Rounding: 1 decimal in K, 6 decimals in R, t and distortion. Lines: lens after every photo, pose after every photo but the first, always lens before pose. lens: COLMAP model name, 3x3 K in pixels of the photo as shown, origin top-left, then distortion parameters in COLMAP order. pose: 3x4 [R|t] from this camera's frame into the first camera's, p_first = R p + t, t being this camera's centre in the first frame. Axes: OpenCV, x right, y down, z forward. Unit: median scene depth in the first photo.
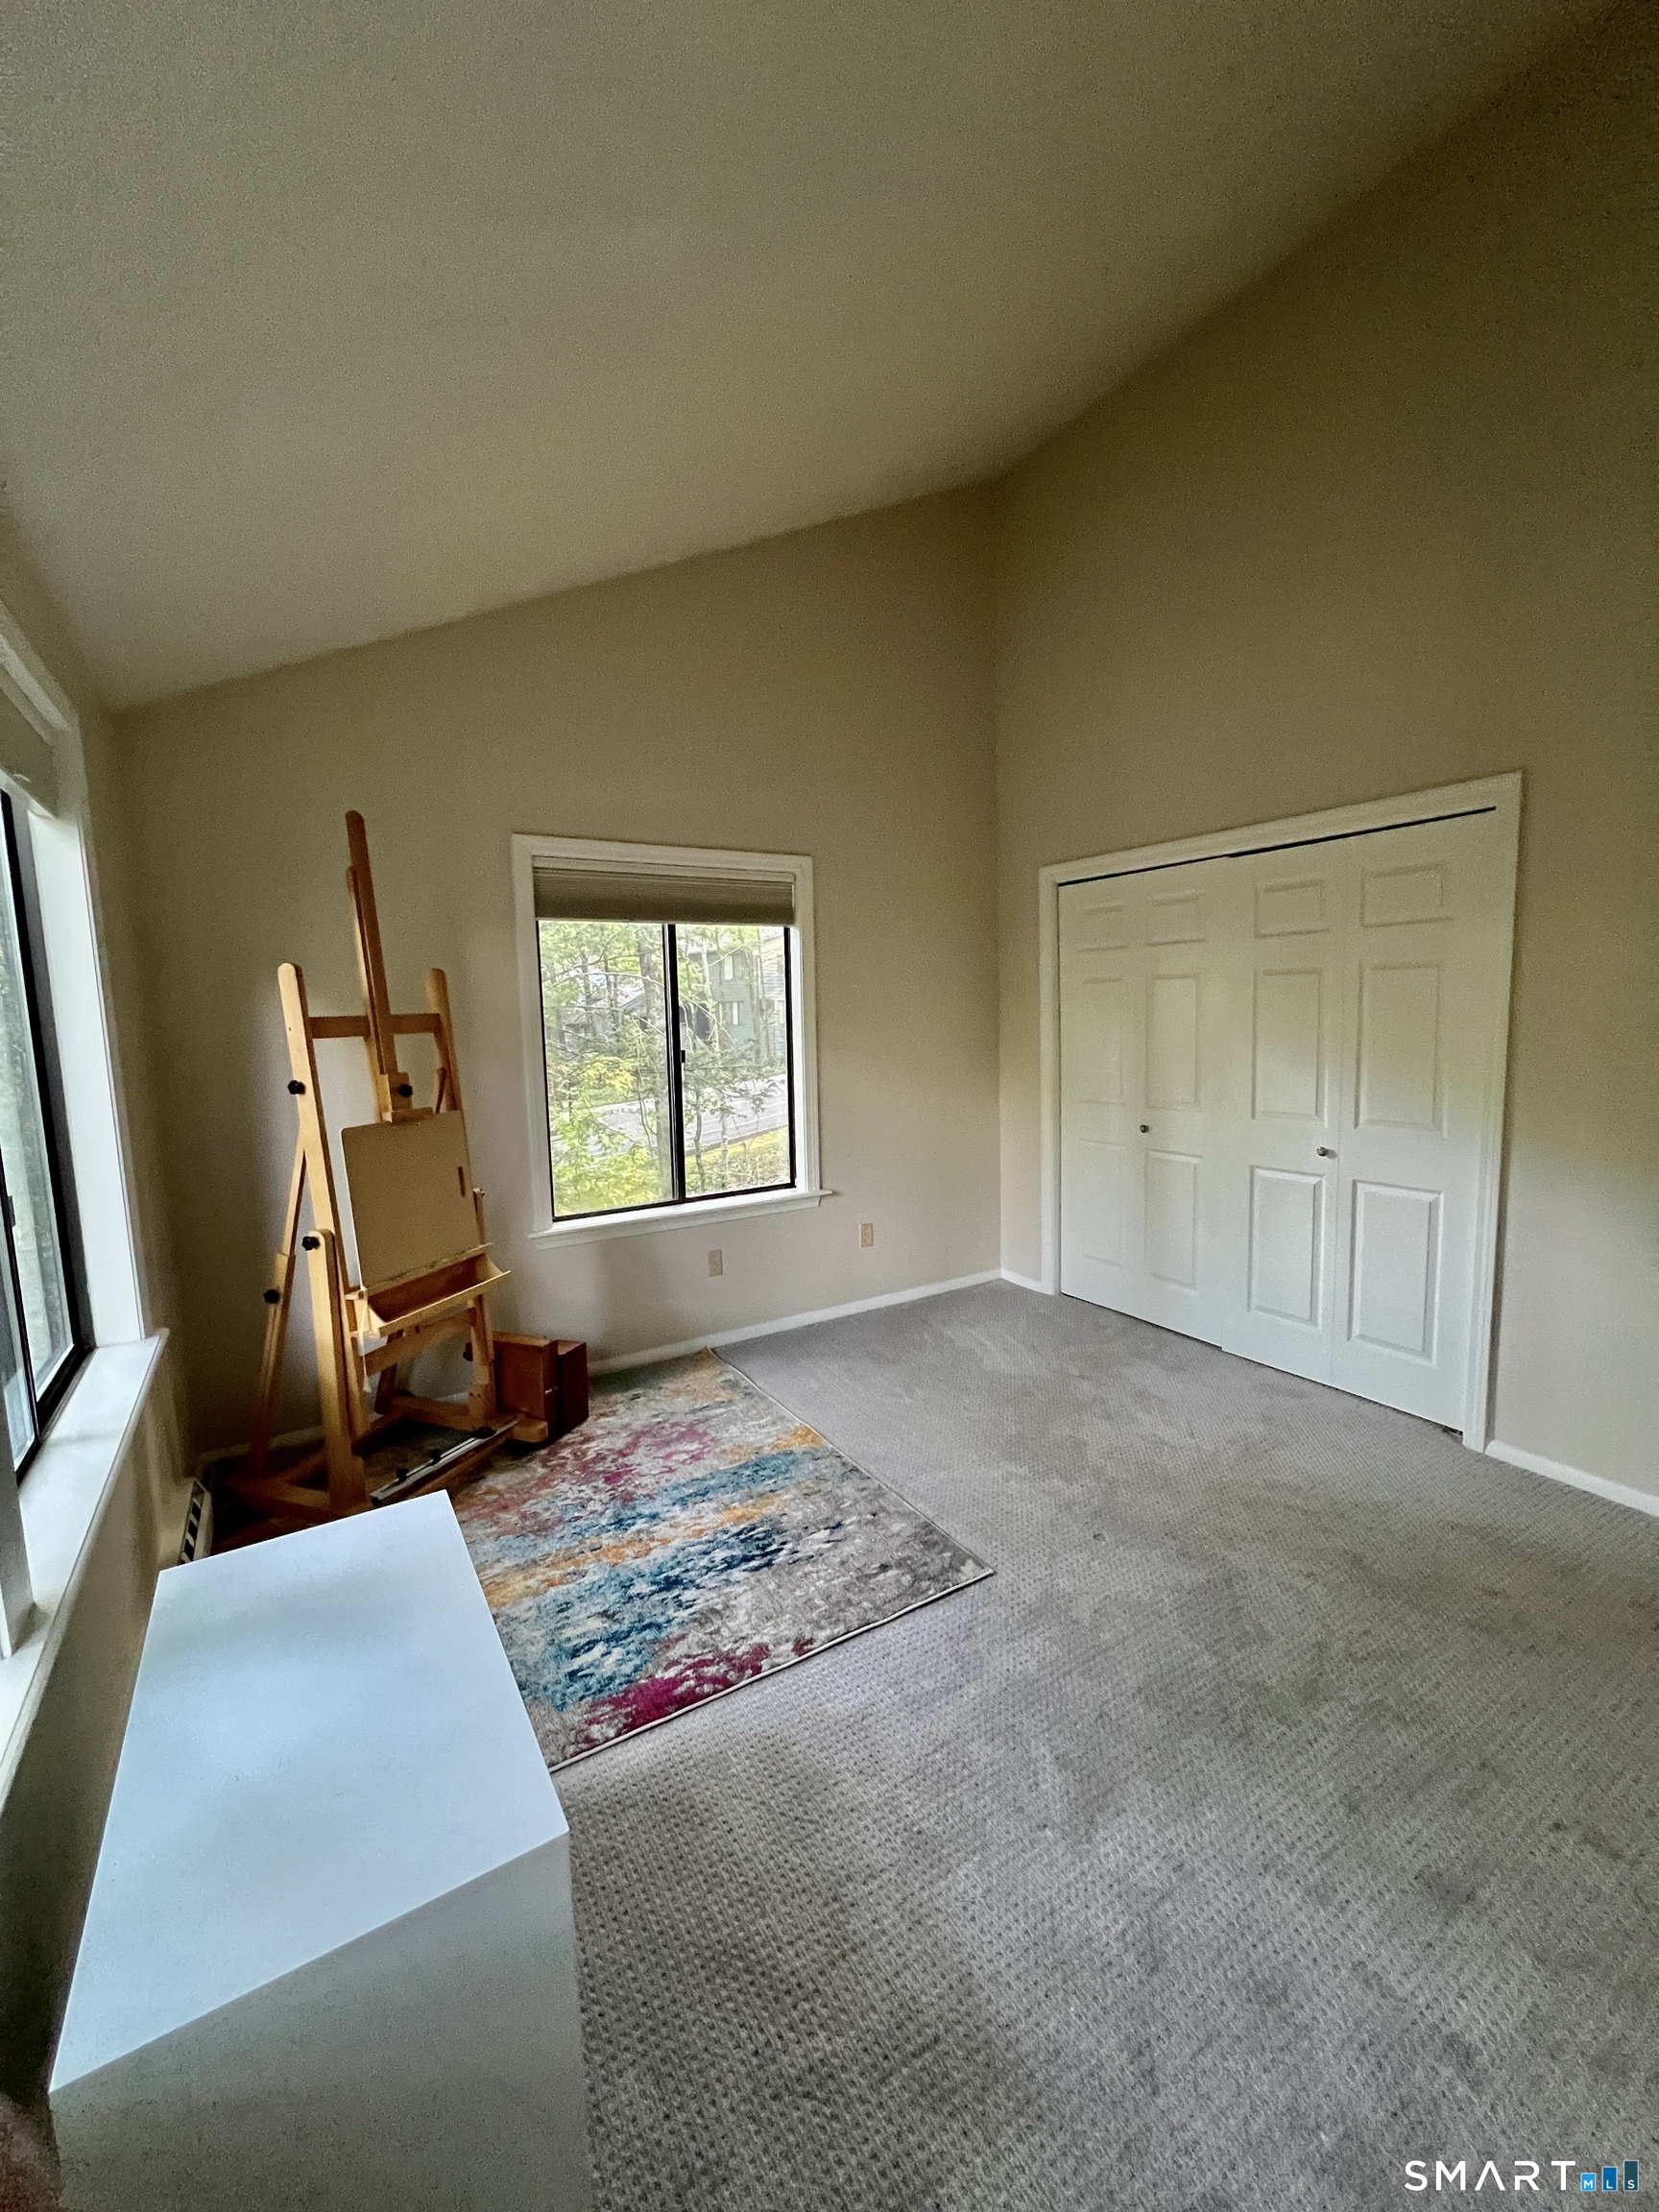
lens RADIAL K [[879.5, 0, 830.9], [0, 879.5, 1106.6], [0, 0, 1]] dist [0.000259, 0.000028]
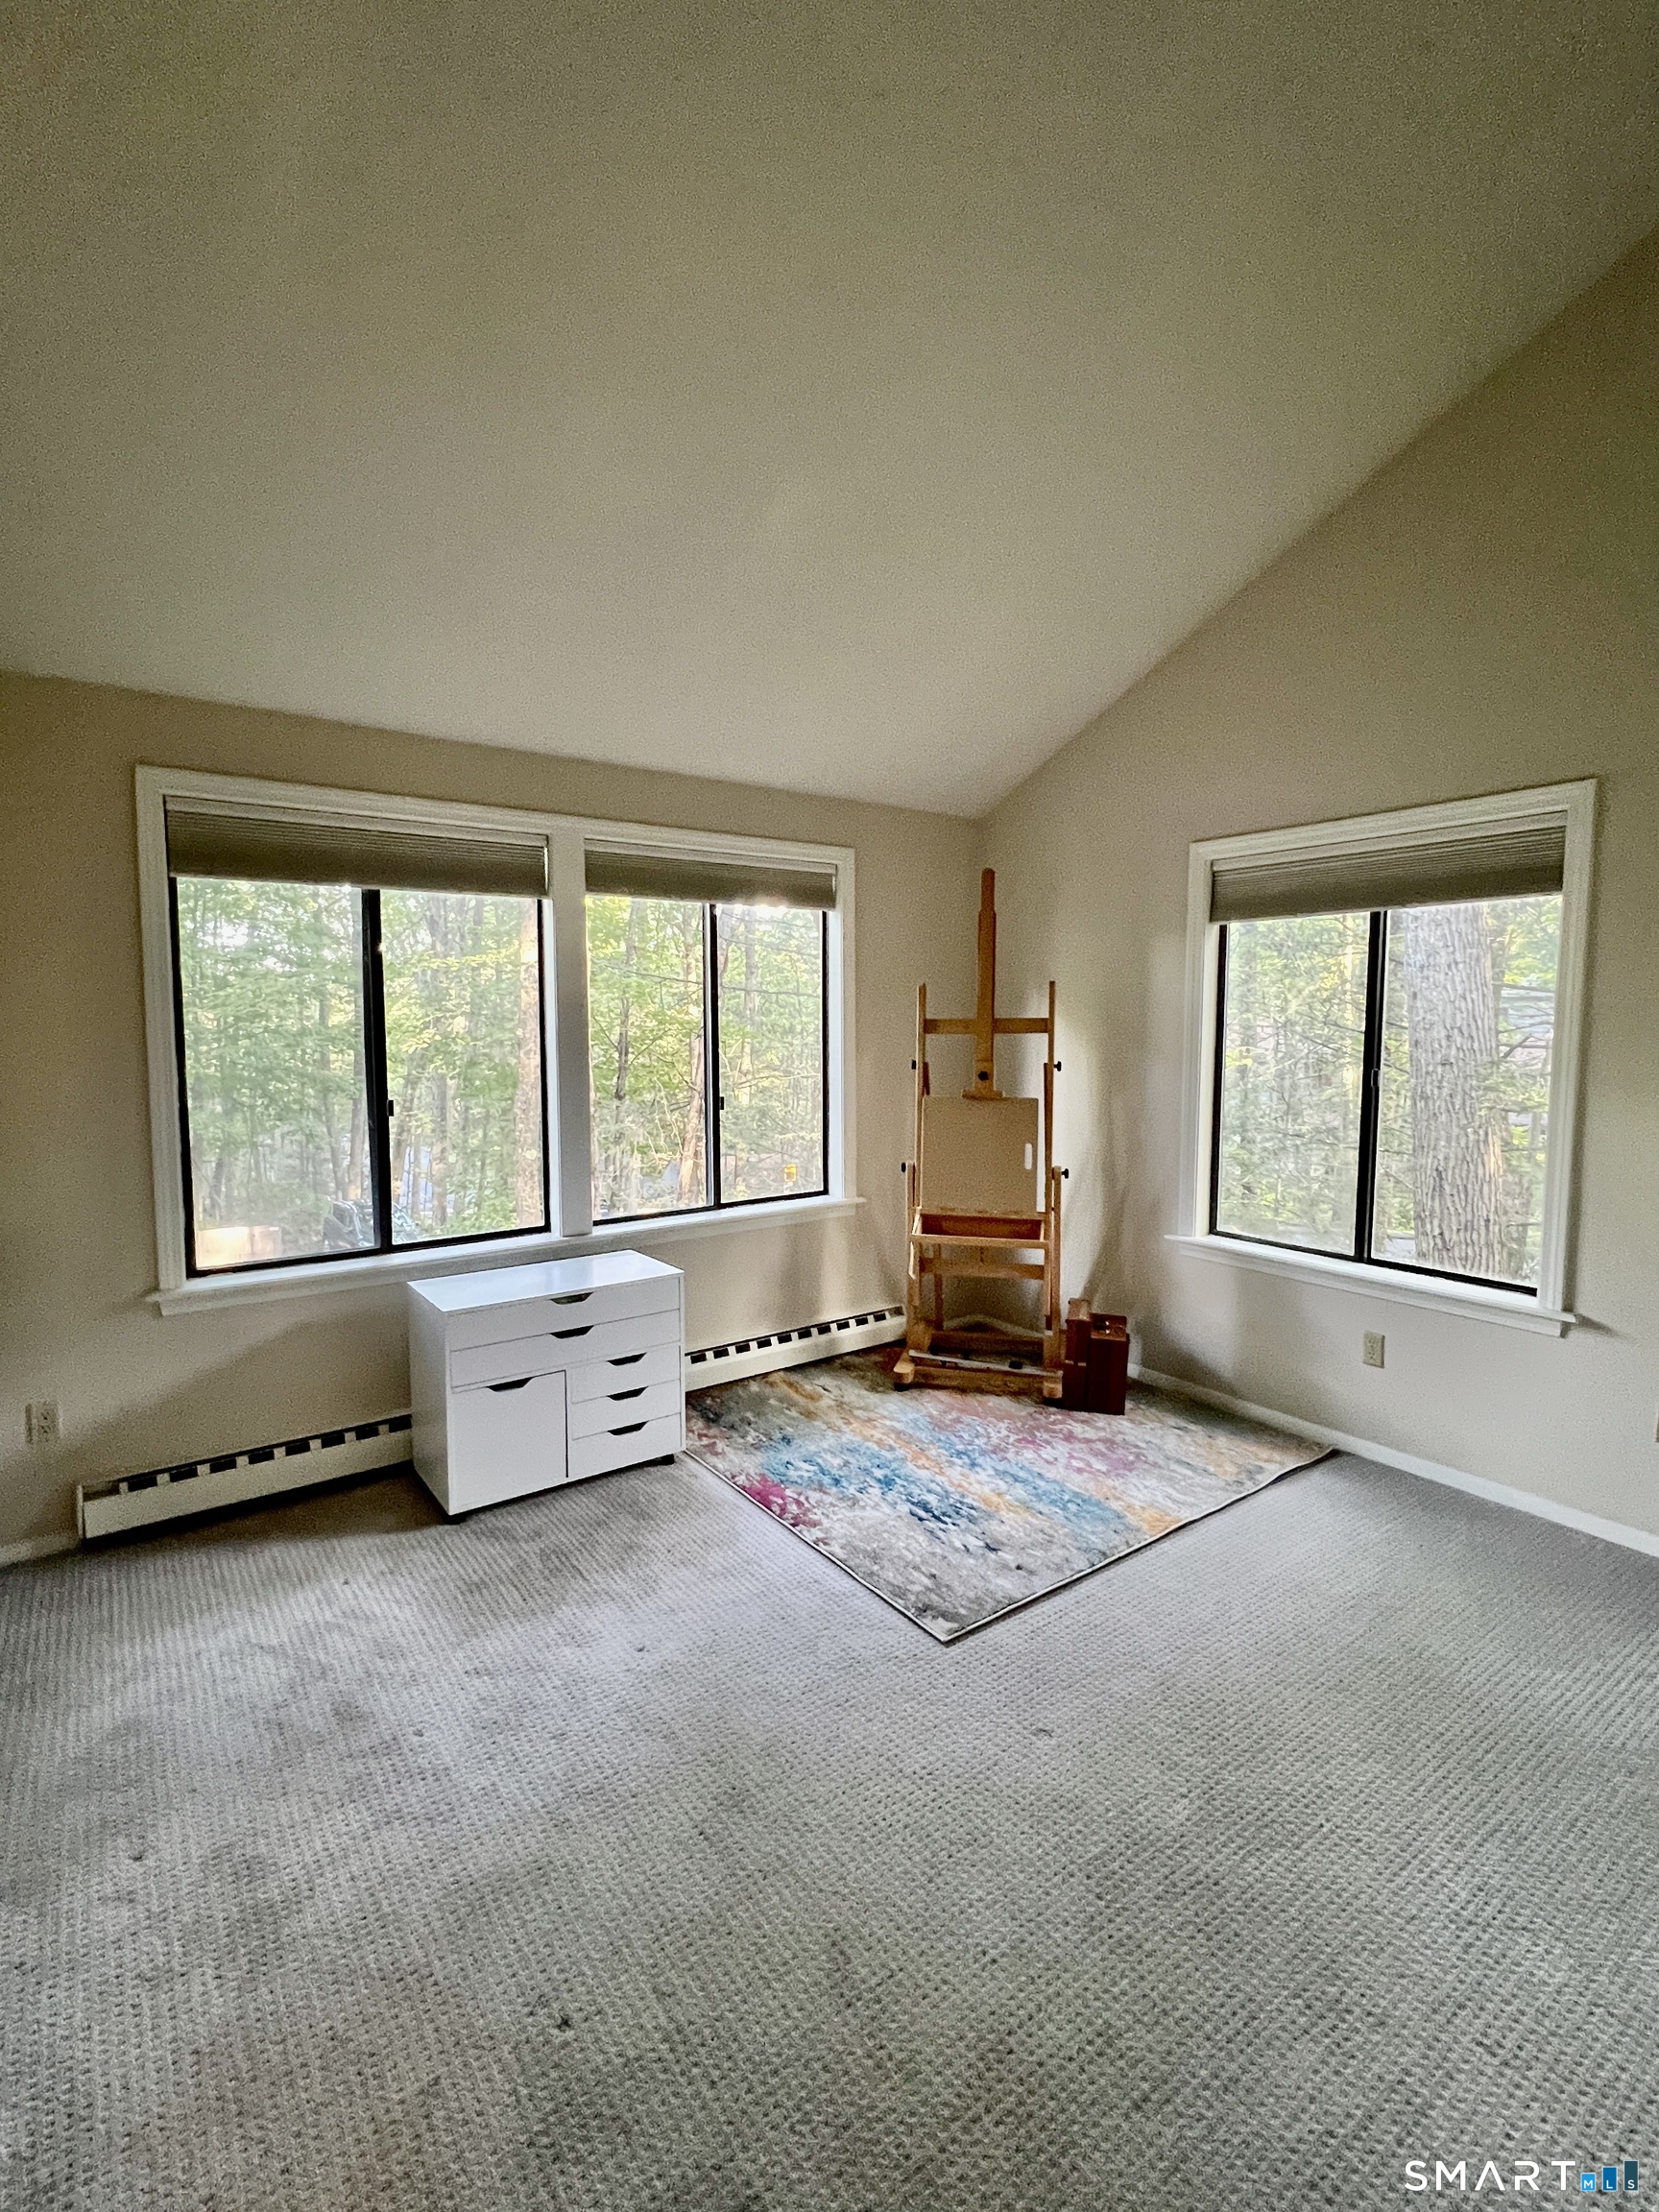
lens RADIAL K [[1020.4, 0, 837.1], [0, 1020.4, 1110.2], [0, 0, 1]] dist [-0.002015, -0.000072]
pose [[0.086769, 0.115990, -0.989453, 0.971678], [-0.112572, 0.987979, 0.105945, -0.099587], [0.989848, 0.102192, 0.098783, 0.609148]]
